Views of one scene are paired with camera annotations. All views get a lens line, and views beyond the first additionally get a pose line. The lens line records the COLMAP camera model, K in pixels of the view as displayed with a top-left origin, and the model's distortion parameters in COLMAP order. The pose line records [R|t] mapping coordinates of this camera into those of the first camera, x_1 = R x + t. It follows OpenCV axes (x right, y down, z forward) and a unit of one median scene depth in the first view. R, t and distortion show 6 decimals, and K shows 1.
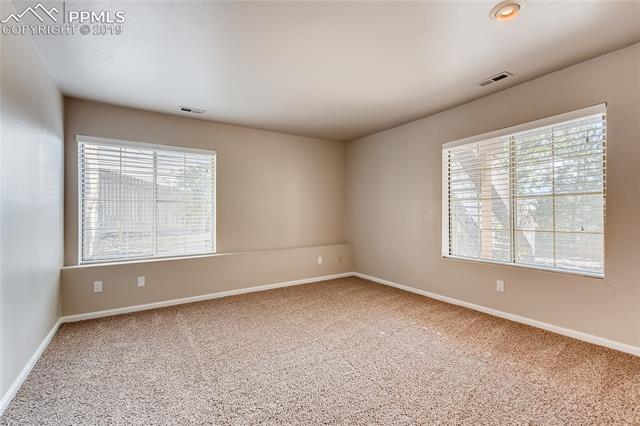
lens RADIAL K [[286.8, 0, 320.0], [0, 286.8, 212.9], [0, 0, 1]] dist [0.003917, 0.000421]
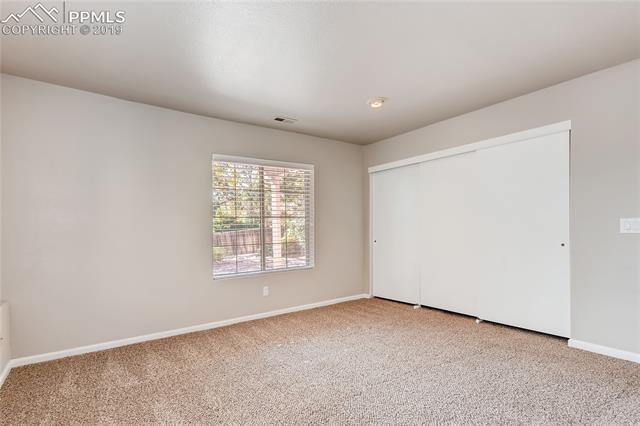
lens RADIAL K [[286.8, 0, 324.5], [0, 286.8, 231.8], [0, 0, 1]] dist [0.003917, 0.000421]
pose [[-0.039268, -0.012233, 0.999154, -0.567364], [0.013357, 0.999829, 0.012767, -0.002447], [-0.999139, 0.013847, -0.039098, 0.799386]]
